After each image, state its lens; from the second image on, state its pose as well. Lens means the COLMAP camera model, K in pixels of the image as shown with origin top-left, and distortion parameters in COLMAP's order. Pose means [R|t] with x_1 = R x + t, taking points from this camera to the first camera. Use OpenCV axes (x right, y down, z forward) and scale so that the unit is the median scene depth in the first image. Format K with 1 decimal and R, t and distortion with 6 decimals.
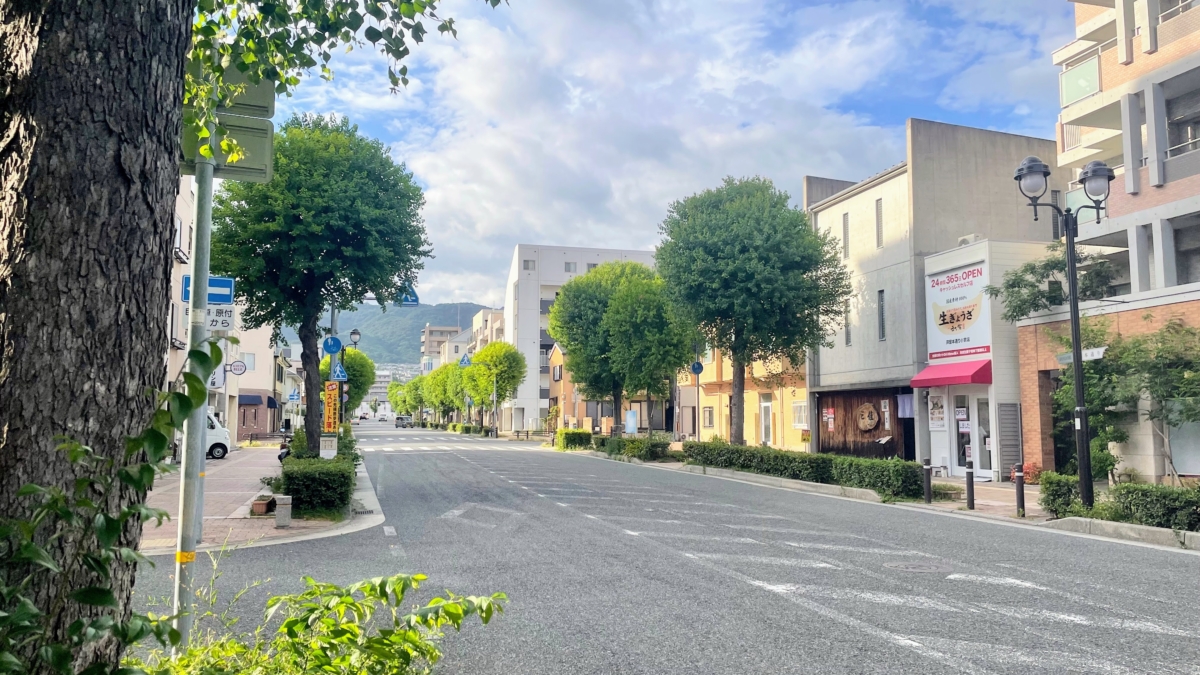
lens RADIAL K [[871.9, 0, 600.0], [0, 871.9, 337.5], [0, 0, 1]] dist [0.003239, 0.001373]
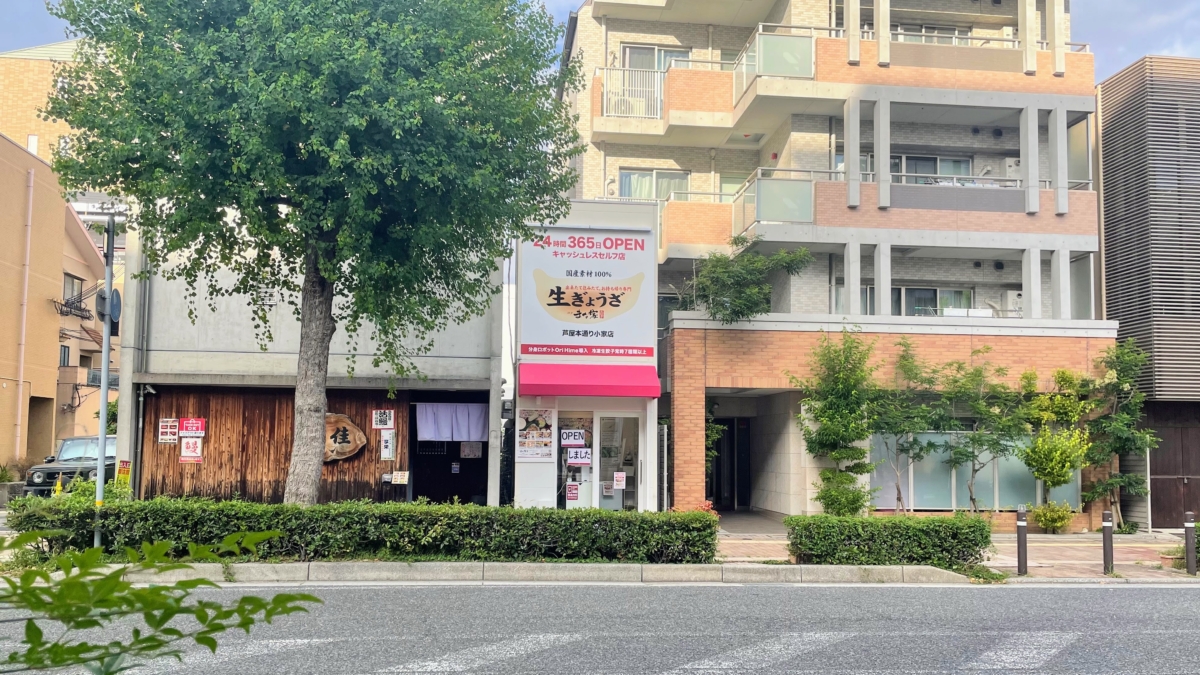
lens RADIAL K [[936.4, 0, 605.1], [0, 936.4, 377.5], [0, 0, 1]] dist [0.132529, -0.193180]
pose [[0.151394, 0.069694, 0.986013, -0.317392], [-0.111860, 0.992311, -0.052964, 0.075791], [-0.982124, -0.102277, 0.158026, 0.853156]]
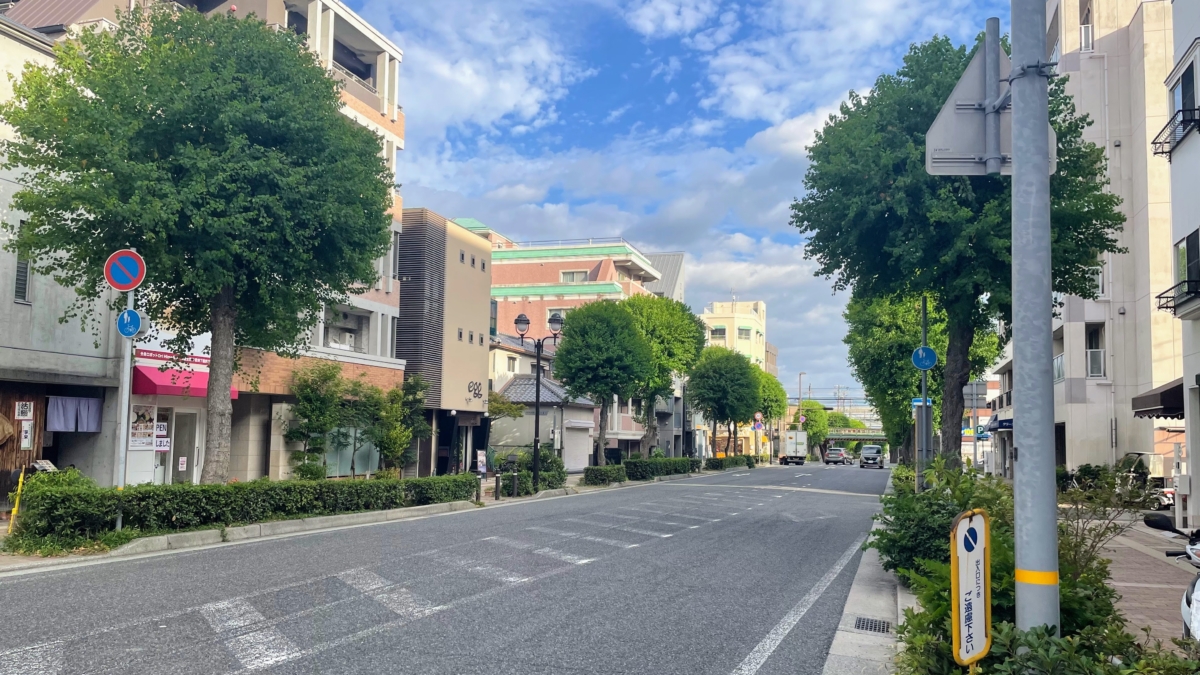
lens RADIAL K [[936.4, 0, 605.1], [0, 936.4, 377.5], [0, 0, 1]] dist [0.132529, -0.193180]
pose [[-0.835963, 0.015135, 0.548578, -0.438089], [-0.079084, 0.985863, -0.147714, 0.138395], [-0.543058, -0.166867, -0.822948, 1.511576]]
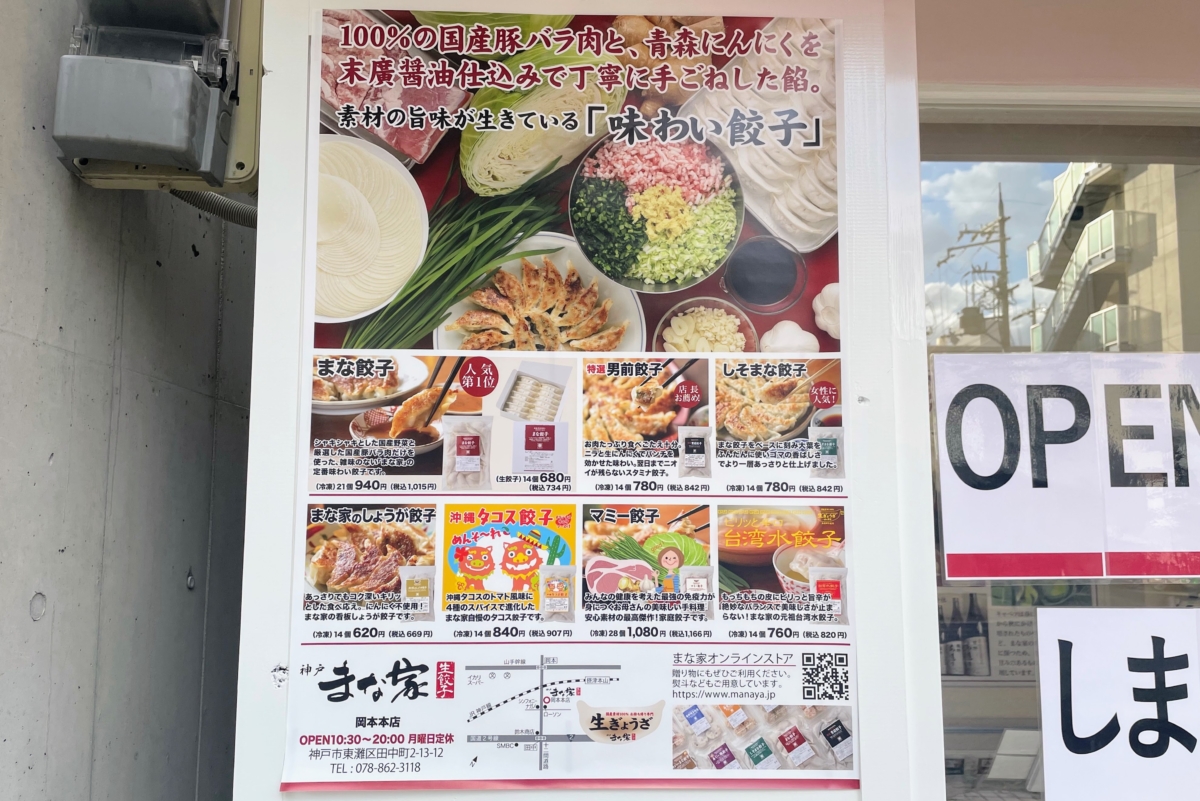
lens RADIAL K [[920.2, 0, 600.0], [0, 920.2, 400.5], [0, 0, 1]] dist [0.076721, -0.087115]
pose [[0.237447, 0.101817, 0.966050, 0.350305], [-0.102569, 0.991560, -0.079295, 0.090468], [-0.965970, -0.080259, 0.245886, 1.004383]]
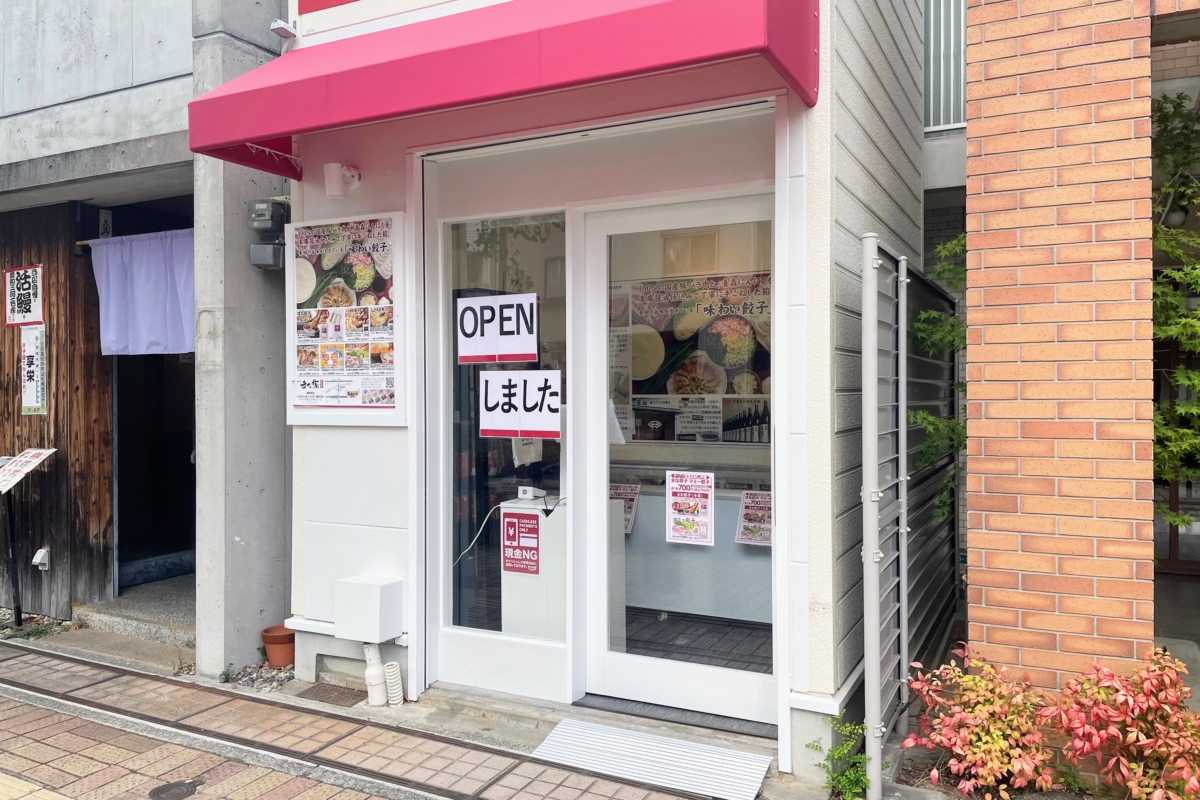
lens RADIAL K [[907.2, 0, 595.4], [0, 907.2, 367.6], [0, 0, 1]] dist [0.103123, -0.144077]
pose [[0.677837, -0.002042, 0.735209, 0.292862], [-0.064977, 0.995917, 0.062673, 0.082105], [-0.732335, -0.090254, 0.674937, 0.856119]]
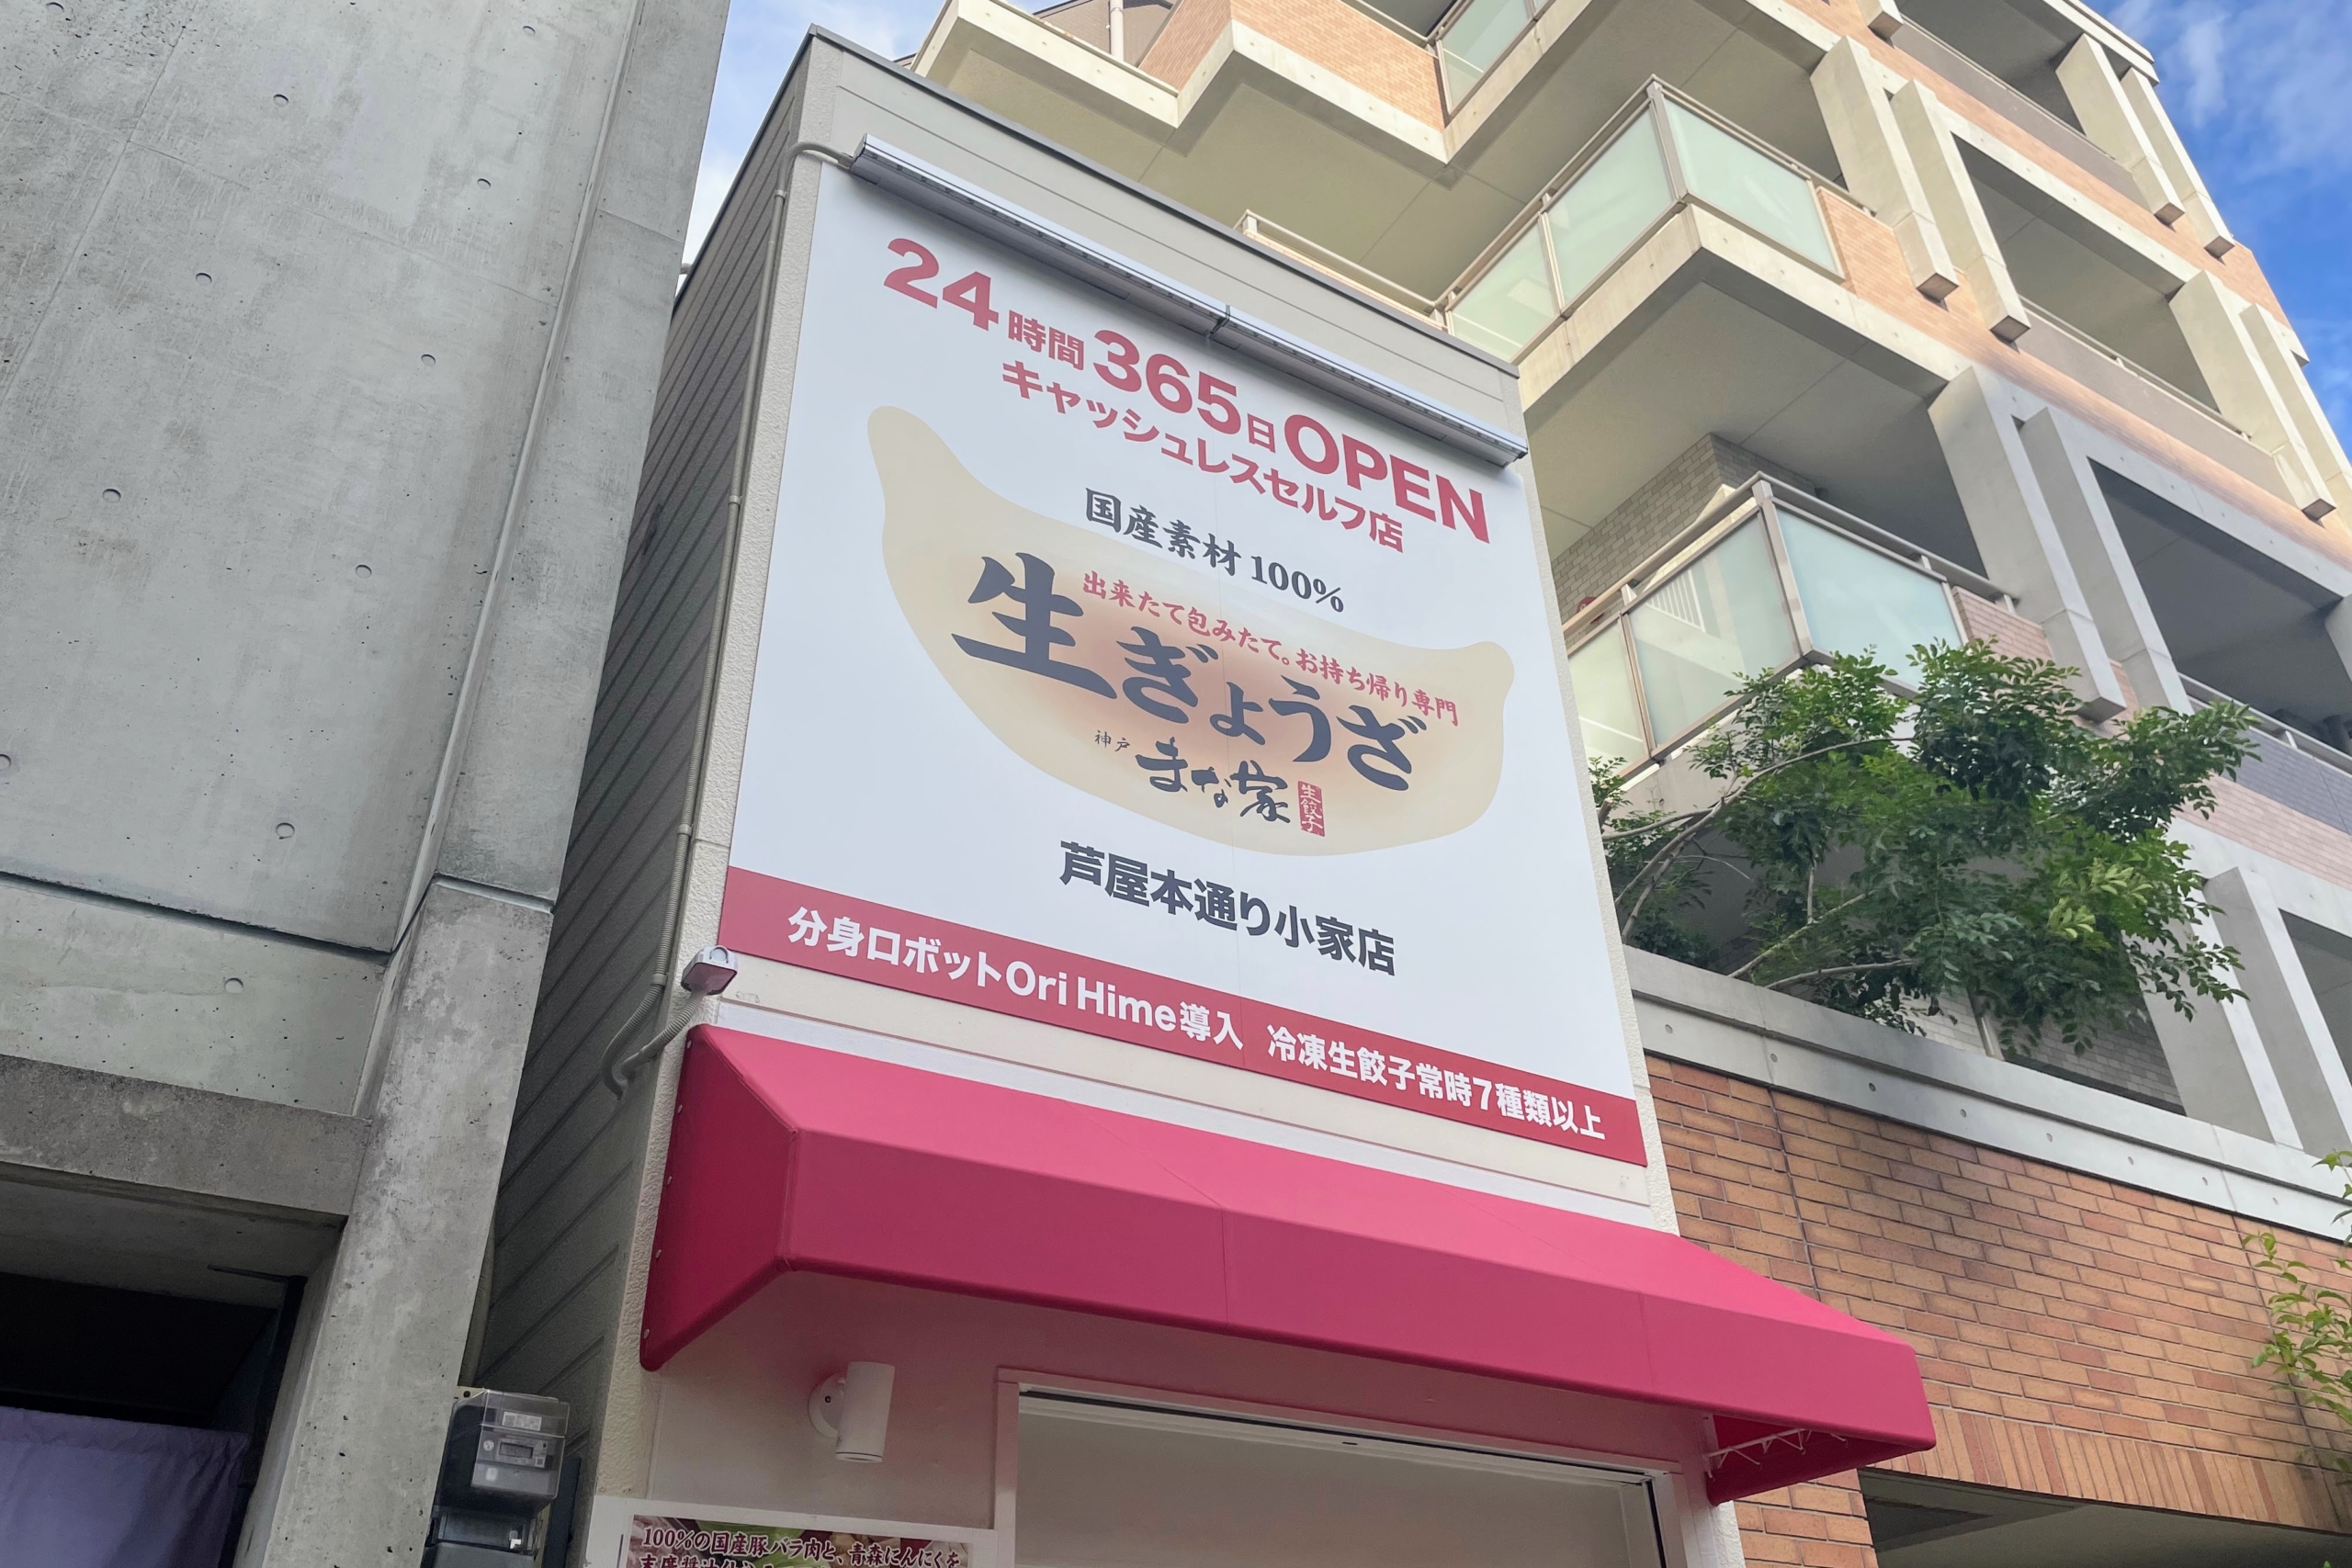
lens RADIAL K [[1777.9, 0, 1166.9], [0, 1777.9, 720.5], [0, 0, 1]] dist [0.103123, -0.144077]
pose [[-0.275508, 0.546678, 0.790720, 0.252574], [-0.080851, 0.806462, -0.585732, 0.094898], [-0.957893, -0.225304, -0.177988, 1.029507]]
